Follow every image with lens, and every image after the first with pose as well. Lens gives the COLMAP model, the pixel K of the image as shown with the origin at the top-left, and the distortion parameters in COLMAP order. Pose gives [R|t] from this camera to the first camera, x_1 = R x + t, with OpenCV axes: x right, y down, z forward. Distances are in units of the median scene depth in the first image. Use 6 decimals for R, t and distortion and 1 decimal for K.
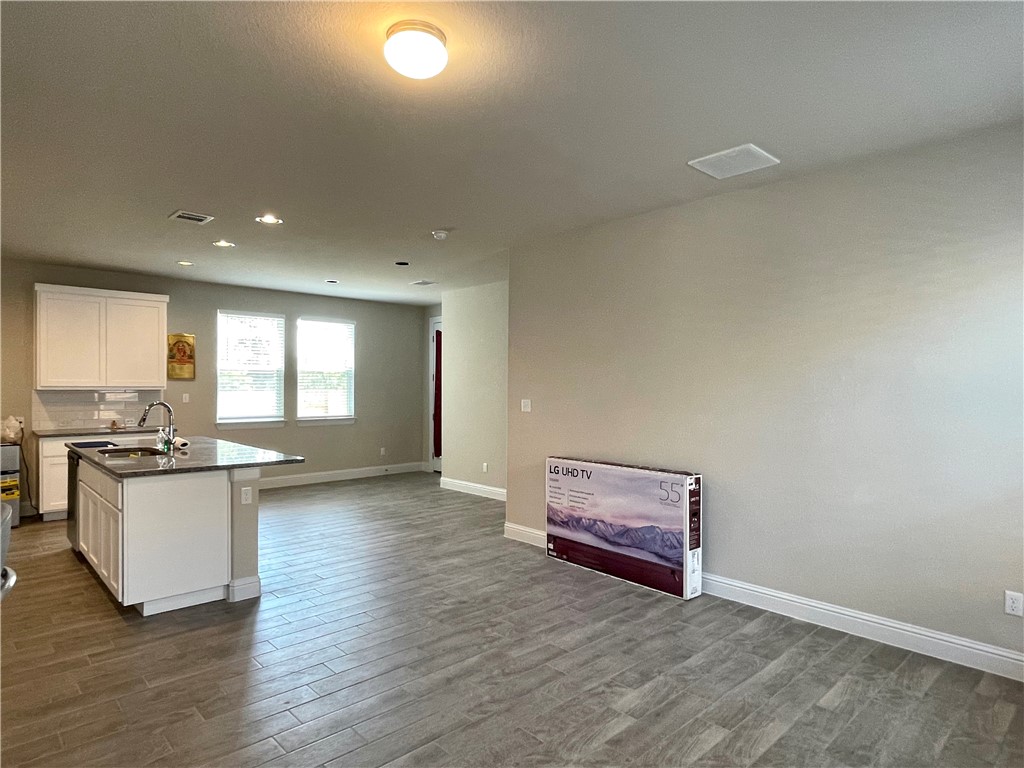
lens RADIAL K [[596.0, 0, 511.7], [0, 596.0, 386.2], [0, 0, 1]] dist [-0.003395, -0.001479]
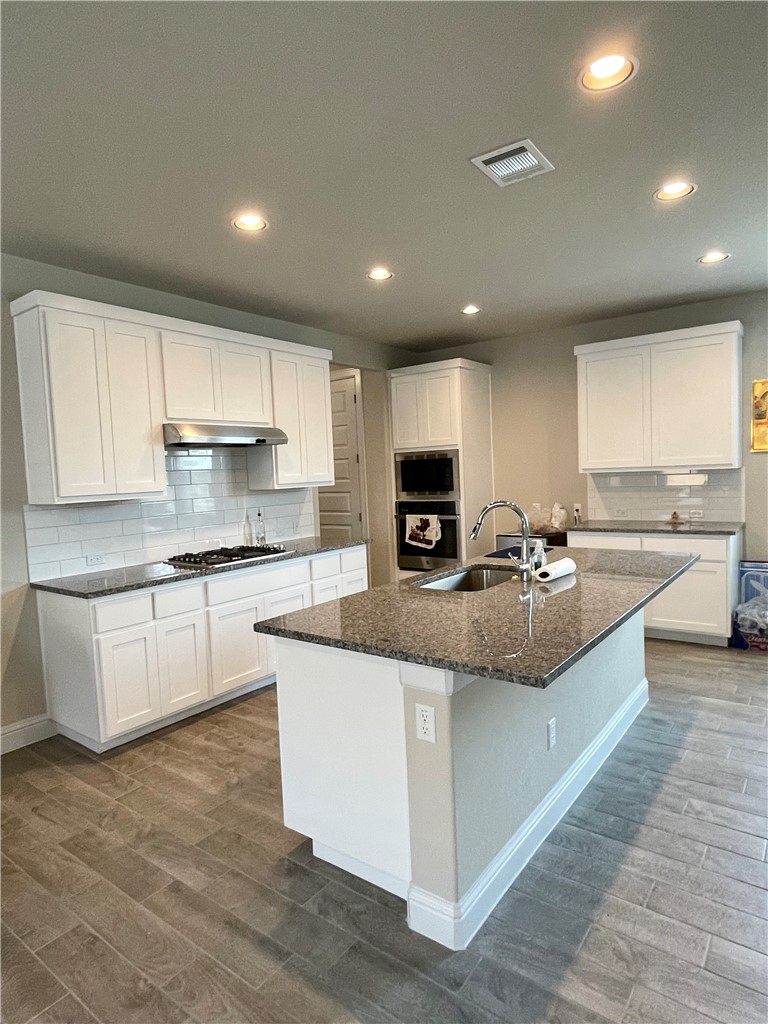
lens RADIAL K [[596.0, 0, 385.6], [0, 596.0, 513.1], [0, 0, 1]] dist [-0.003395, -0.001479]
pose [[0.176388, 0.059248, -0.982536, -0.008331], [0.041357, 0.996859, 0.067536, -0.008554], [0.983451, -0.052547, 0.173384, 0.773562]]
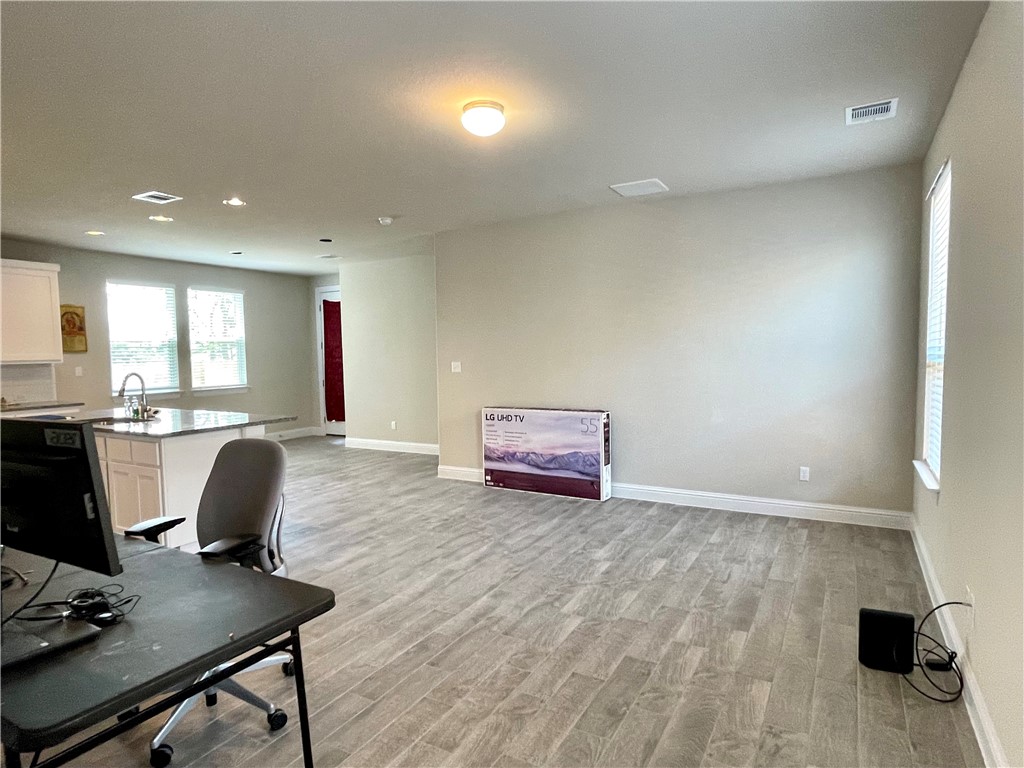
lens RADIAL K [[596.0, 0, 511.5], [0, 596.0, 386.3], [0, 0, 1]] dist [-0.003395, -0.001479]
pose [[0.954804, -0.039393, 0.294616, -0.260968], [0.022165, 0.997855, 0.061589, 0.000486], [-0.296410, -0.052275, 0.953629, -0.207278]]
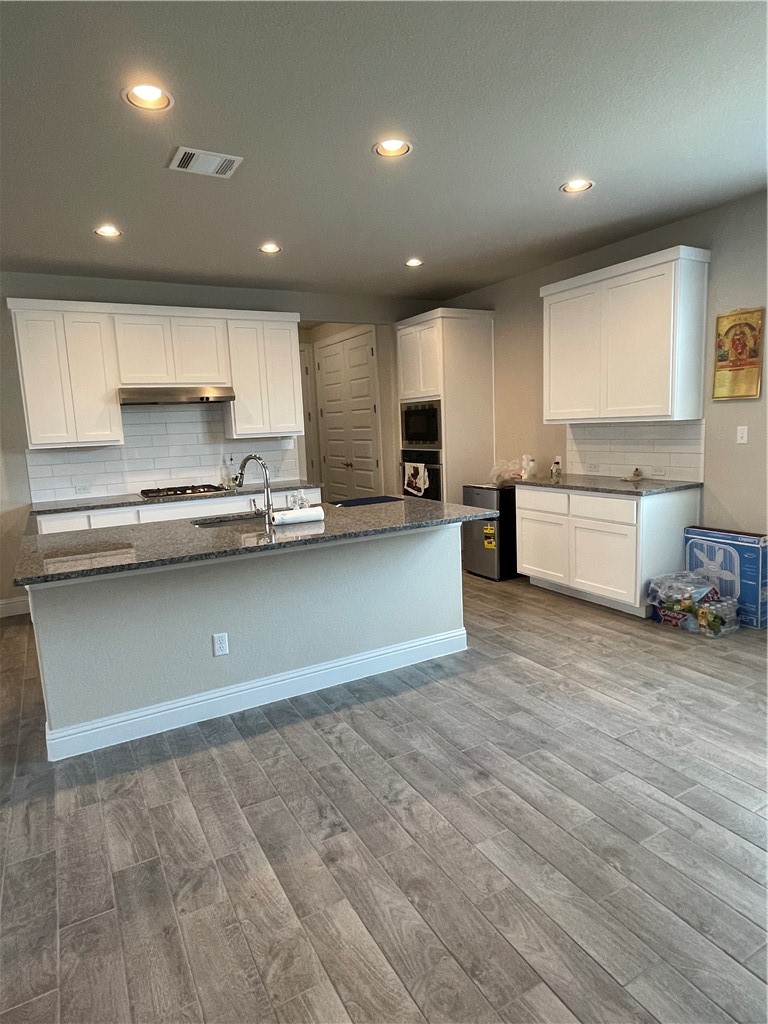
lens RADIAL K [[596.0, 0, 380.3], [0, 596.0, 515.7], [0, 0, 1]] dist [-0.003395, -0.001479]
pose [[-0.241706, 0.155164, -0.957863, 0.070600], [0.042141, 0.987880, 0.149392, -0.002182], [0.969434, -0.004256, -0.245315, 1.318053]]
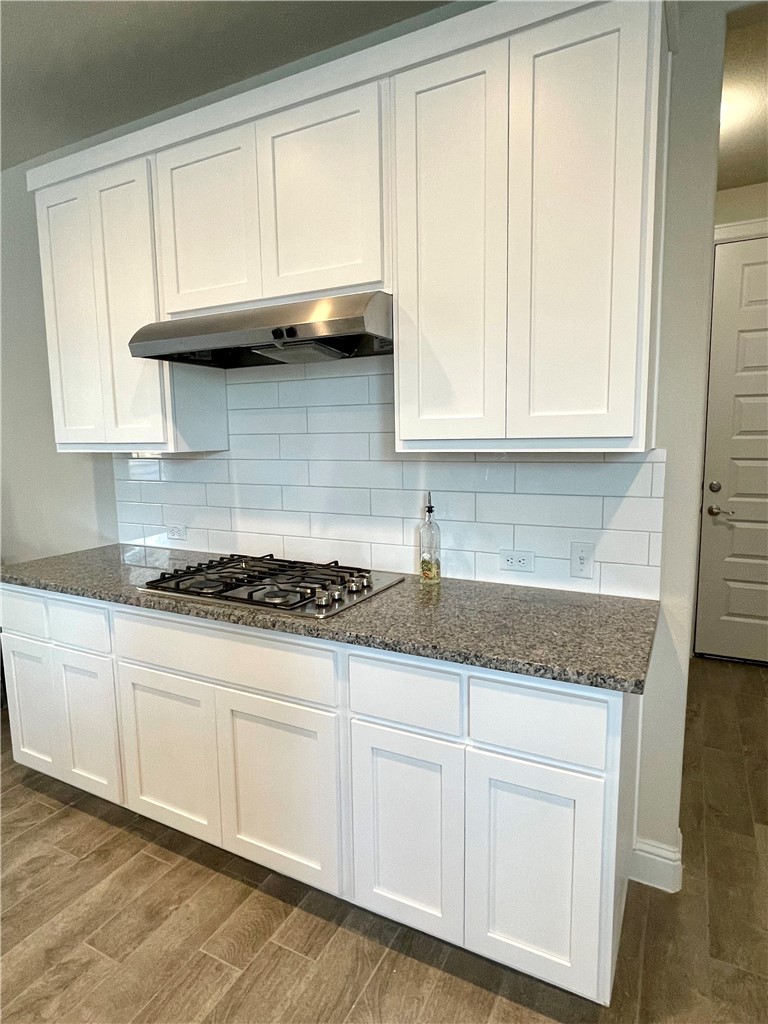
lens RADIAL K [[596.0, 0, 381.0], [0, 596.0, 510.2], [0, 0, 1]] dist [-0.003395, -0.001479]
pose [[-0.947145, 0.058910, -0.315351, -0.847849], [0.016019, 0.990454, 0.136913, -0.005863], [0.320406, 0.124624, -0.939047, 1.125715]]
